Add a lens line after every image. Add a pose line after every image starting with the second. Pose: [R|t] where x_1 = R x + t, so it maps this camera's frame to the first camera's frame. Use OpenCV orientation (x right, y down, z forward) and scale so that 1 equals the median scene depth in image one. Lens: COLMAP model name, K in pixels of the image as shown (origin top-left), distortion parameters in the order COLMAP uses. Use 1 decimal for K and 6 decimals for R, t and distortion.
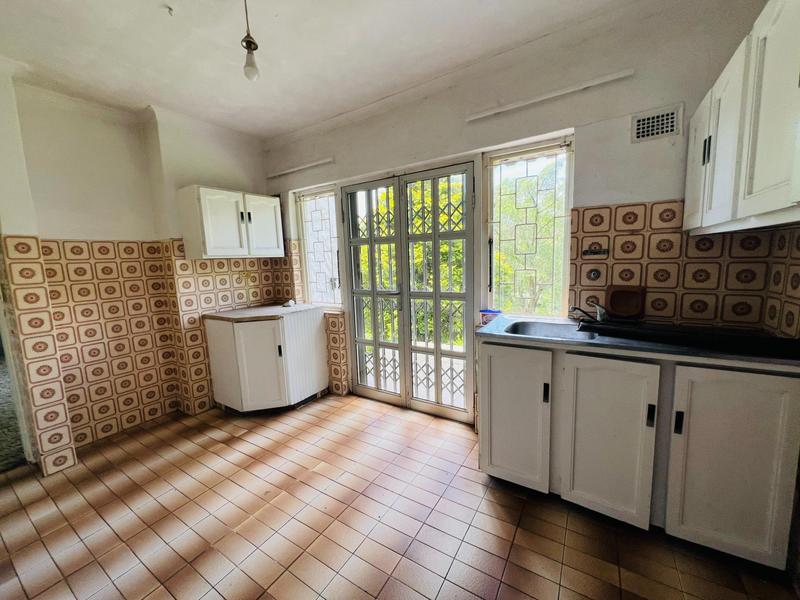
lens RADIAL K [[318.7, 0, 400.0], [0, 318.7, 300.0], [0, 0, 1]] dist [0.000294, 0.000191]
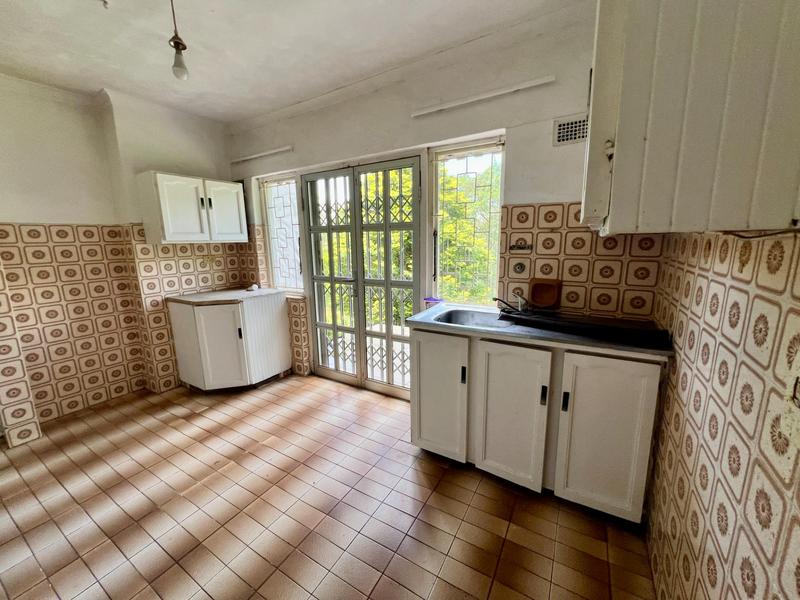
lens RADIAL K [[318.7, 0, 400.0], [0, 318.7, 300.0], [0, 0, 1]] dist [0.000294, 0.000191]
pose [[0.999563, 0.014905, 0.025526, 0.132224], [-0.016289, 0.998360, 0.054878, -0.017987], [-0.024666, -0.055269, 0.998167, -0.059500]]
